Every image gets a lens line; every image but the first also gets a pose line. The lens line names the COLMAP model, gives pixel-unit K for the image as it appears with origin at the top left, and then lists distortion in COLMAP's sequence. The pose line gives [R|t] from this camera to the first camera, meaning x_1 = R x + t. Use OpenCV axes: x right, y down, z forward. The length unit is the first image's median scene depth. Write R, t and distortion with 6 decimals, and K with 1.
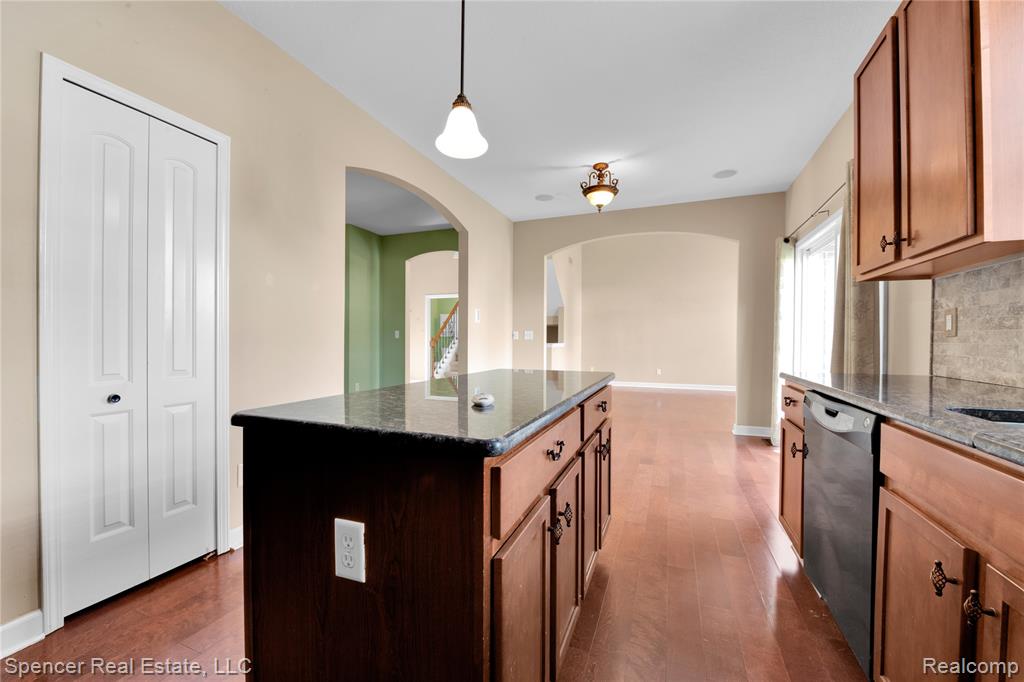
lens RADIAL K [[412.0, 0, 509.8], [0, 412.0, 341.2], [0, 0, 1]] dist [-0.004216, -0.000859]
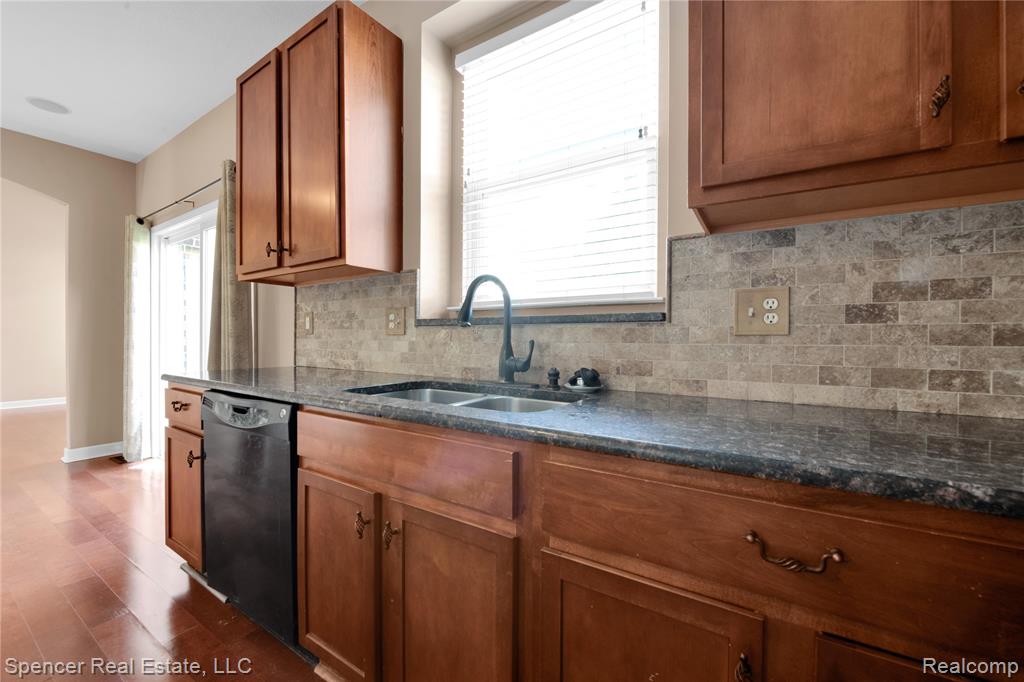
lens RADIAL K [[412.0, 0, 513.2], [0, 412.0, 343.6], [0, 0, 1]] dist [-0.004216, -0.000859]
pose [[0.196907, -0.013571, 0.980328, -0.044559], [0.000256, 0.999905, 0.013791, 0.000273], [-0.980422, -0.002464, 0.196892, 0.126887]]
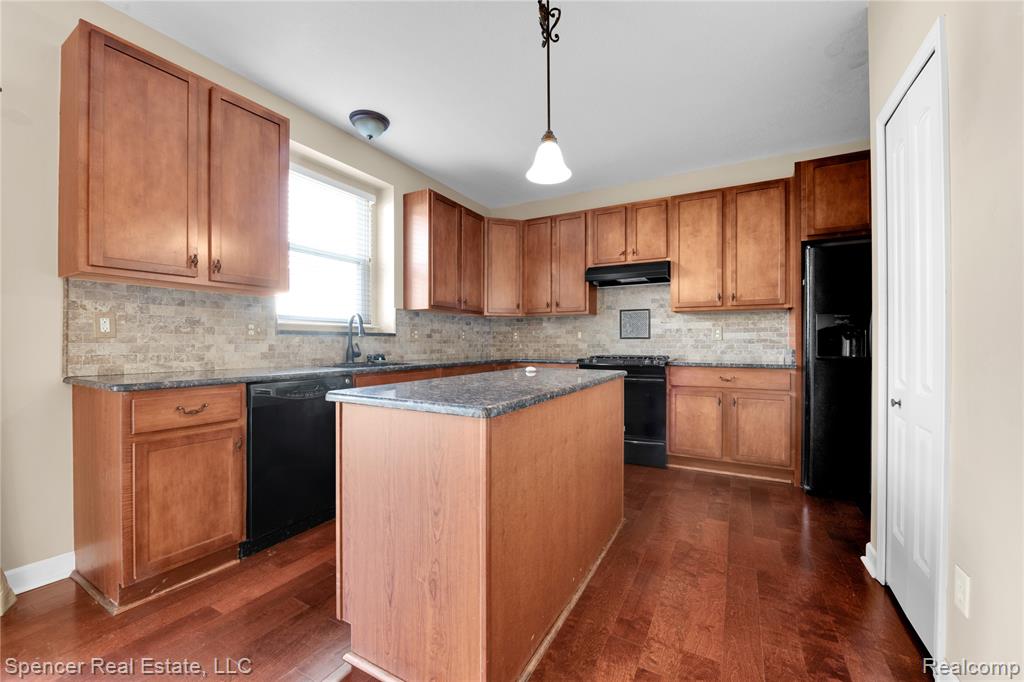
lens RADIAL K [[412.0, 0, 512.3], [0, 412.0, 342.1], [0, 0, 1]] dist [-0.004216, -0.000859]
pose [[-0.991537, -0.001575, 0.129815, -0.149949], [-0.001477, 0.999999, 0.000856, -0.001719], [-0.129816, 0.000657, -0.991538, 1.897225]]
